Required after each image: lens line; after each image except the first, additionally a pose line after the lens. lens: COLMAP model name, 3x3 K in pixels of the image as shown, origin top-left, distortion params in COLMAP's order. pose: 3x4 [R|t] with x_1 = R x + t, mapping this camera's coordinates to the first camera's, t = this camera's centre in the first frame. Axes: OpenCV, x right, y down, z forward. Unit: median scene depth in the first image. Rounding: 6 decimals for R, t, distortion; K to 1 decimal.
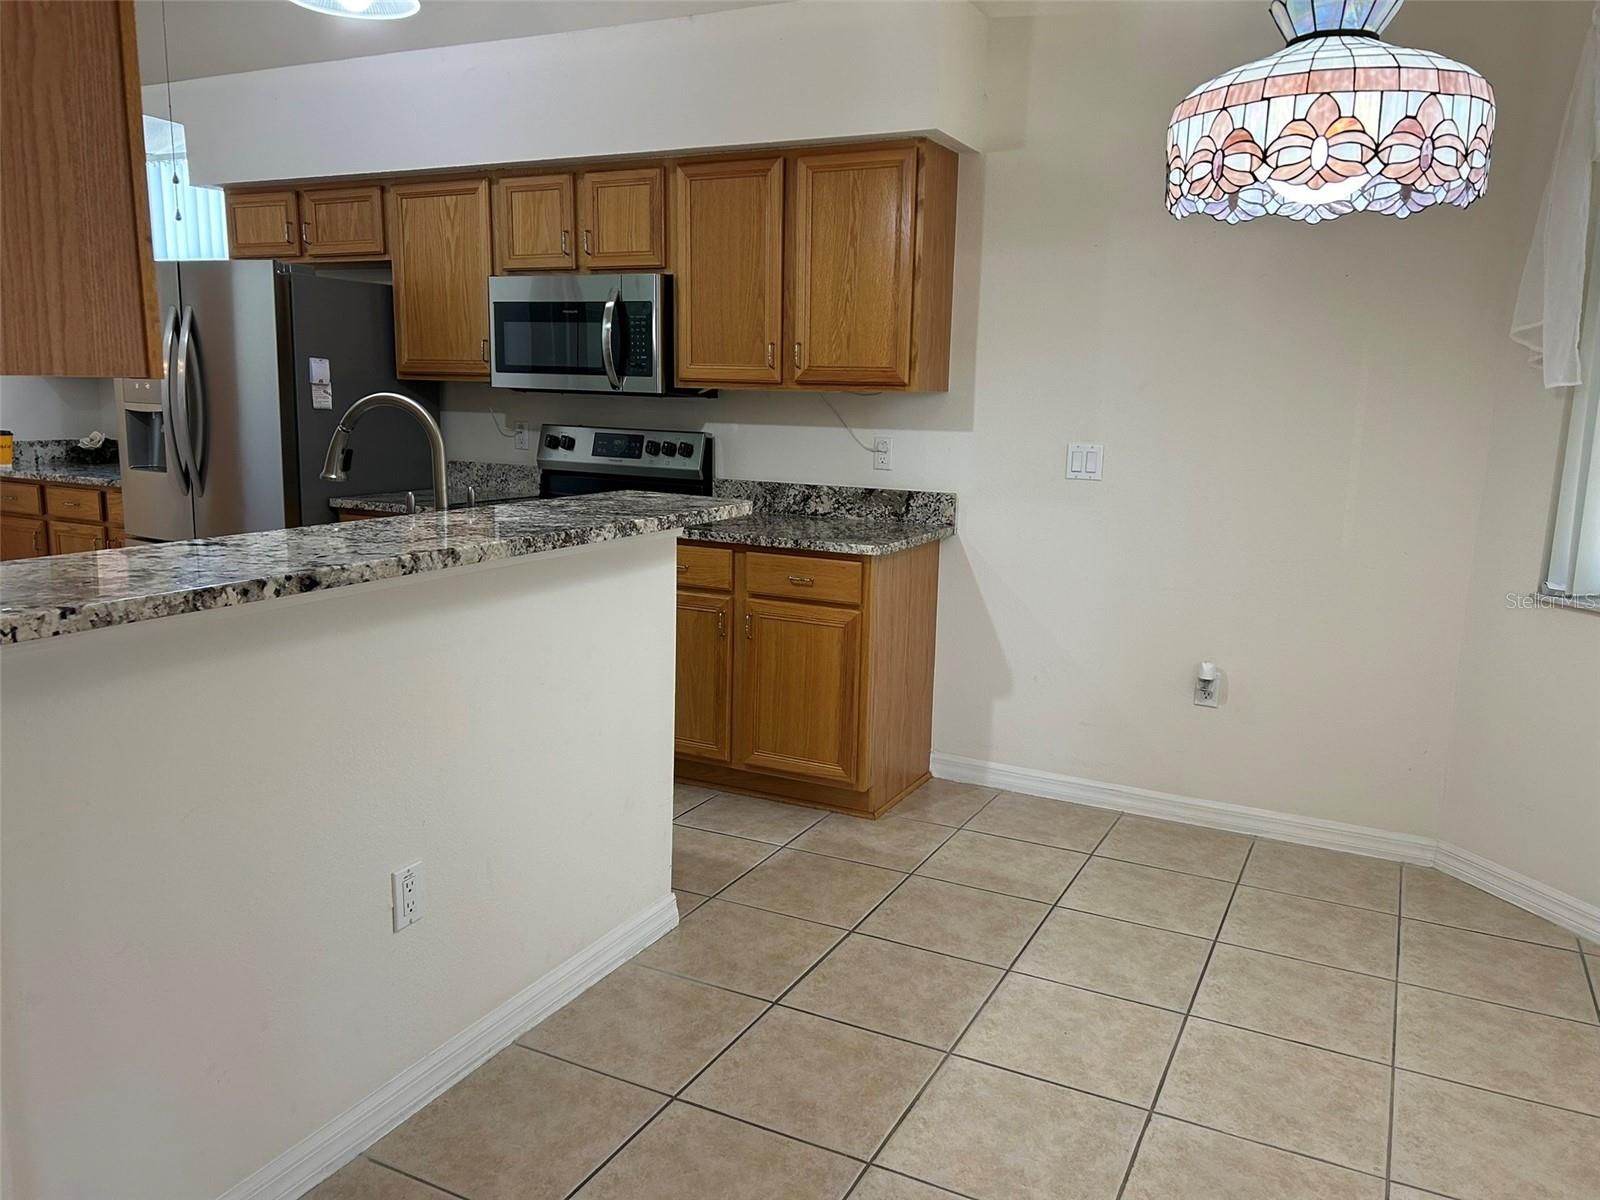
lens RADIAL K [[1195.6, 0, 794.6], [0, 1195.6, 603.2], [0, 0, 1]] dist [0.049662, -0.051457]
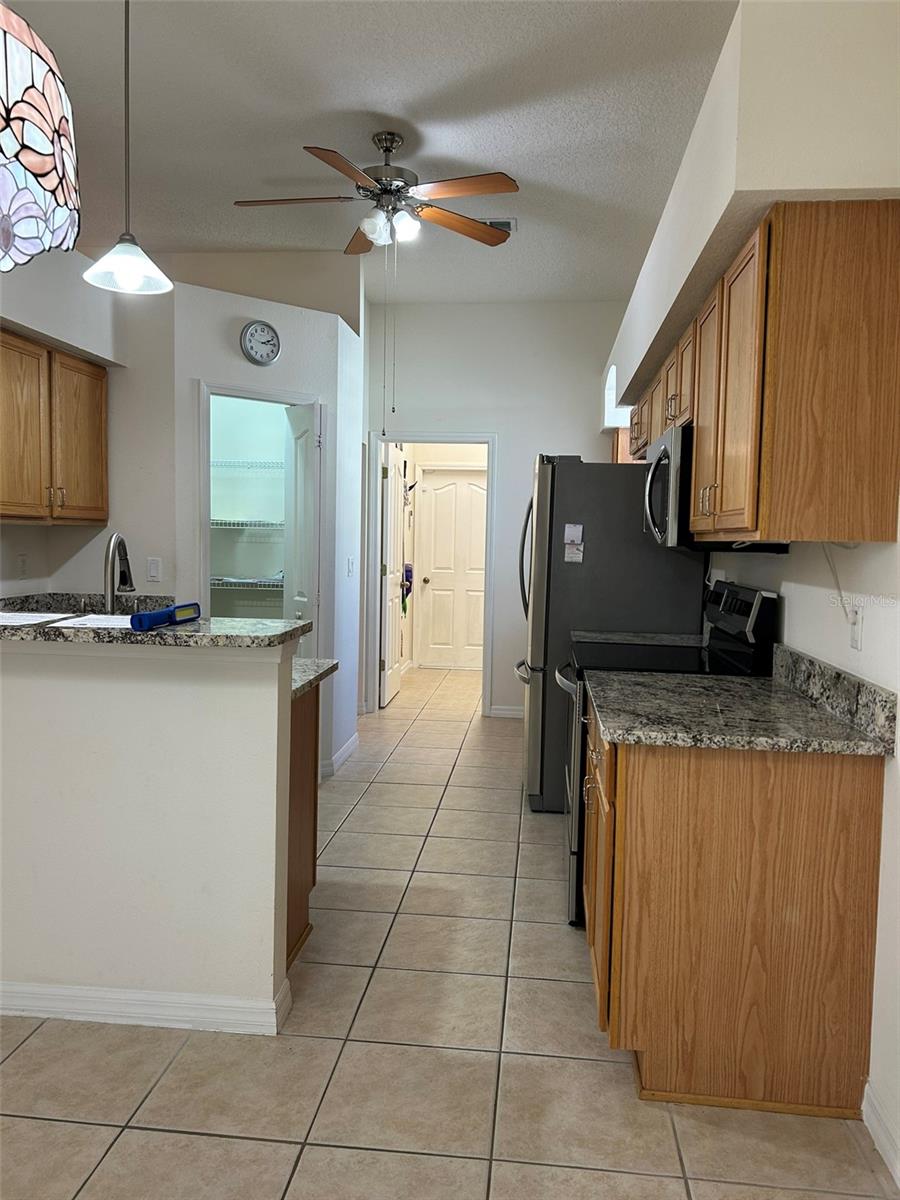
lens RADIAL K [[896.7, 0, 460.1], [0, 896.7, 603.7], [0, 0, 1]] dist [0.049662, -0.051457]
pose [[0.363635, 0.053676, -0.929994, 0.787699], [-0.181064, 0.983371, -0.014040, -0.140477], [0.913775, 0.173493, 0.367307, 0.926003]]
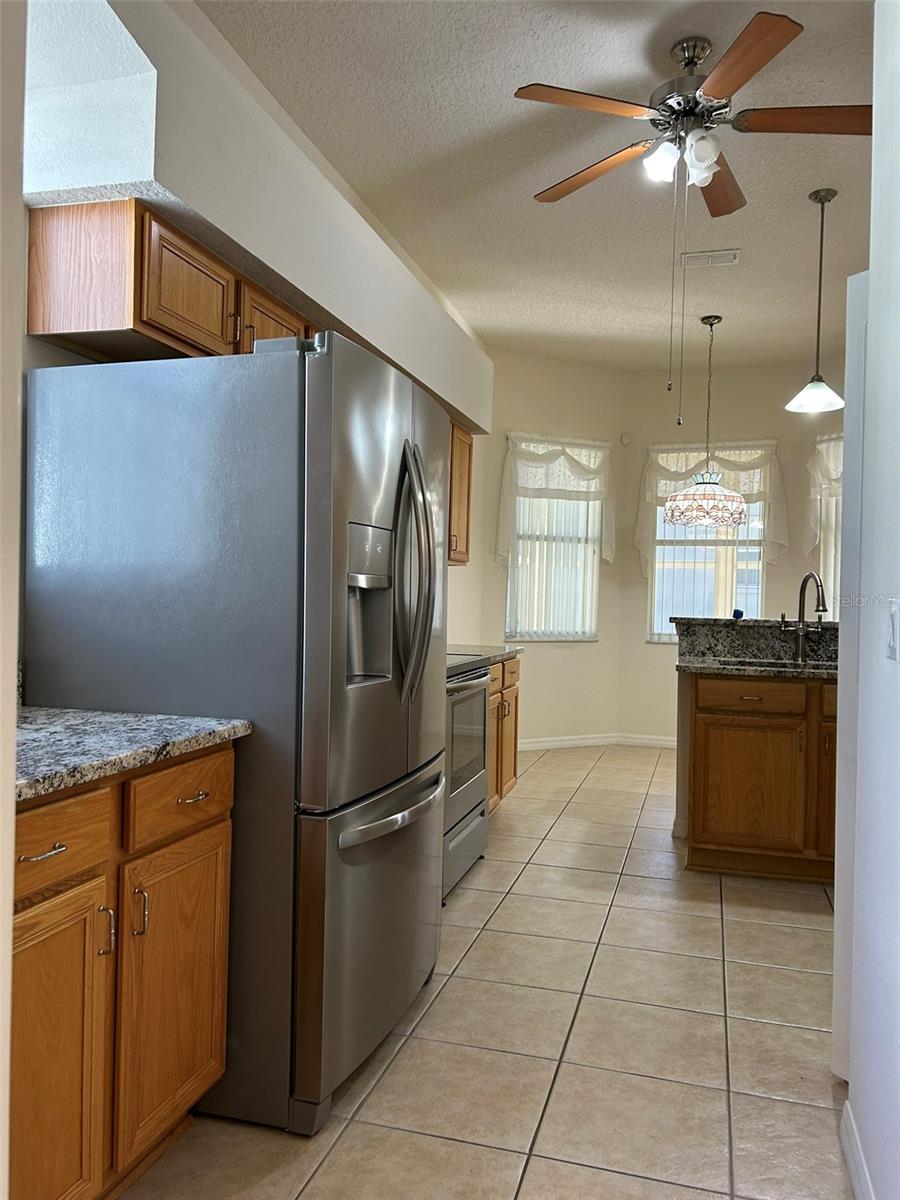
lens RADIAL K [[896.7, 0, 451.0], [0, 896.7, 600.4], [0, 0, 1]] dist [0.049662, -0.051457]
pose [[-0.184774, -0.028796, 0.982359, -1.811519], [0.149317, 0.987144, 0.057022, -0.305965], [-0.971372, 0.157219, -0.178099, 1.854550]]
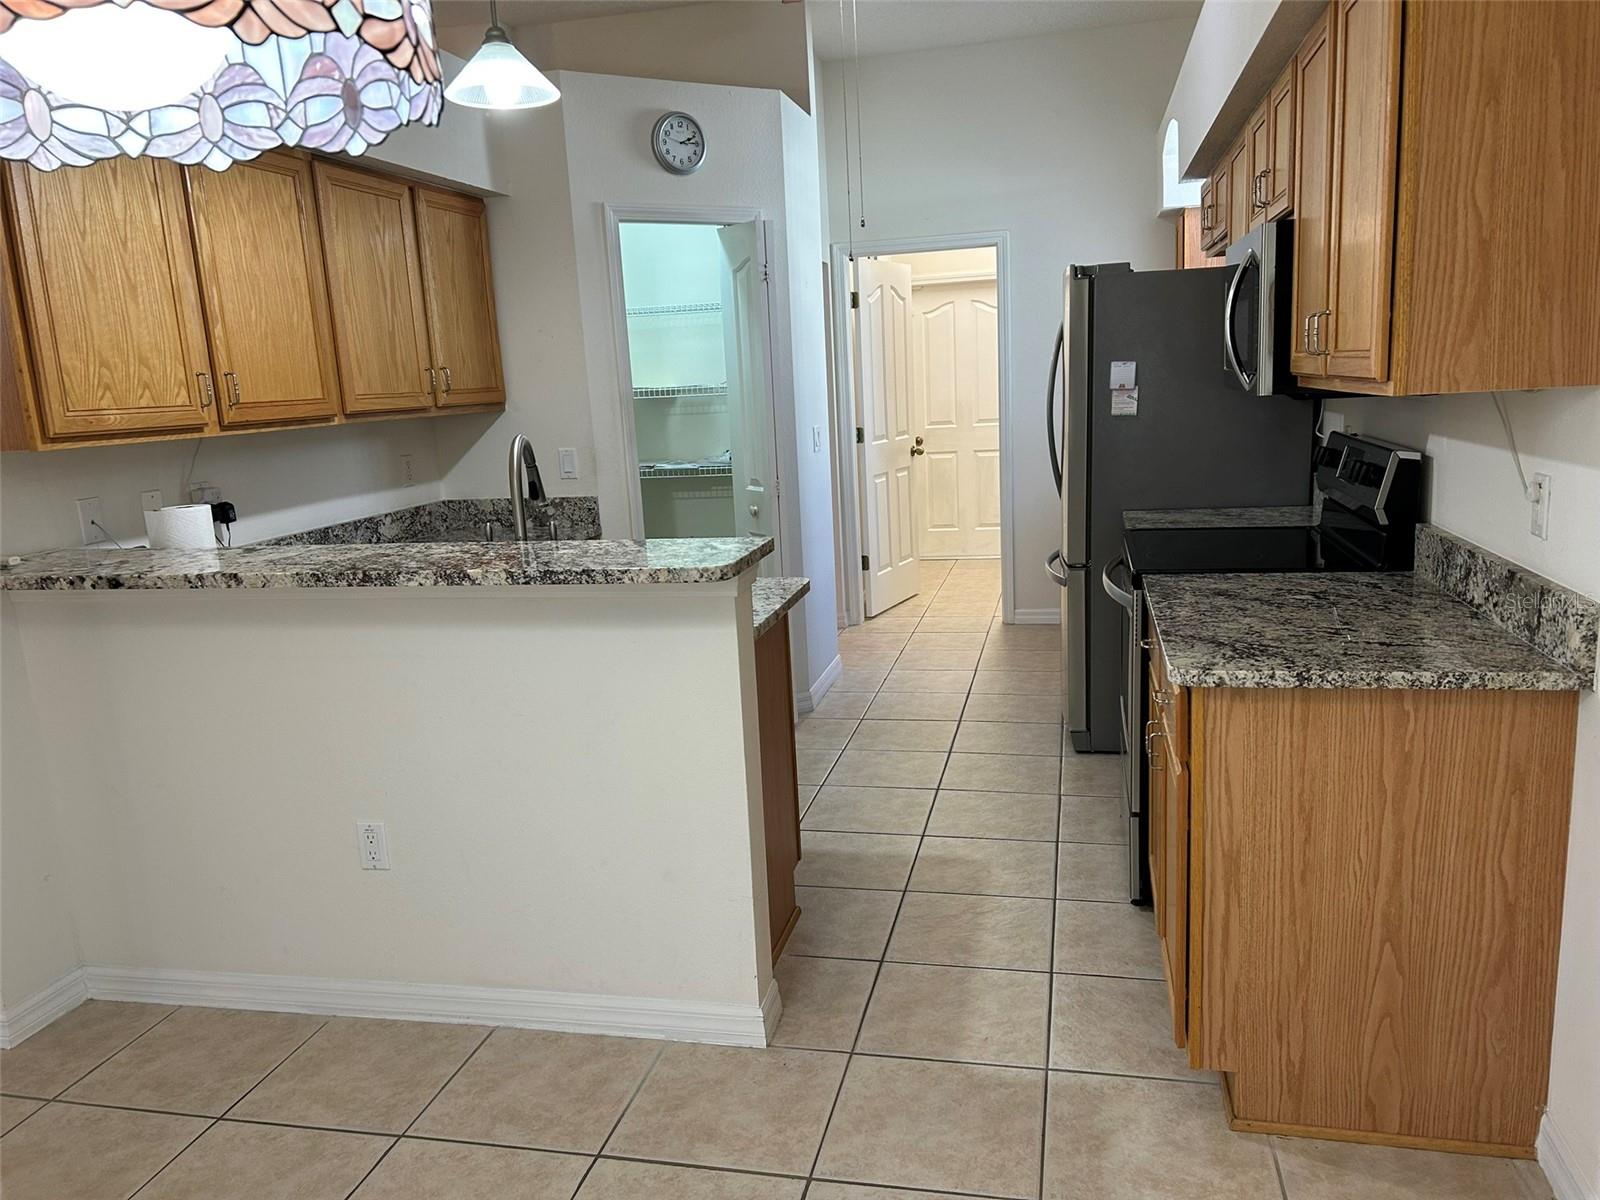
lens RADIAL K [[1195.6, 0, 811.4], [0, 1195.6, 620.2], [0, 0, 1]] dist [0.049662, -0.051457]
pose [[0.244570, 0.161811, -0.956035, 0.792155], [-0.118425, 0.983581, 0.136178, -0.176593], [0.962373, 0.079913, 0.259717, 0.918228]]
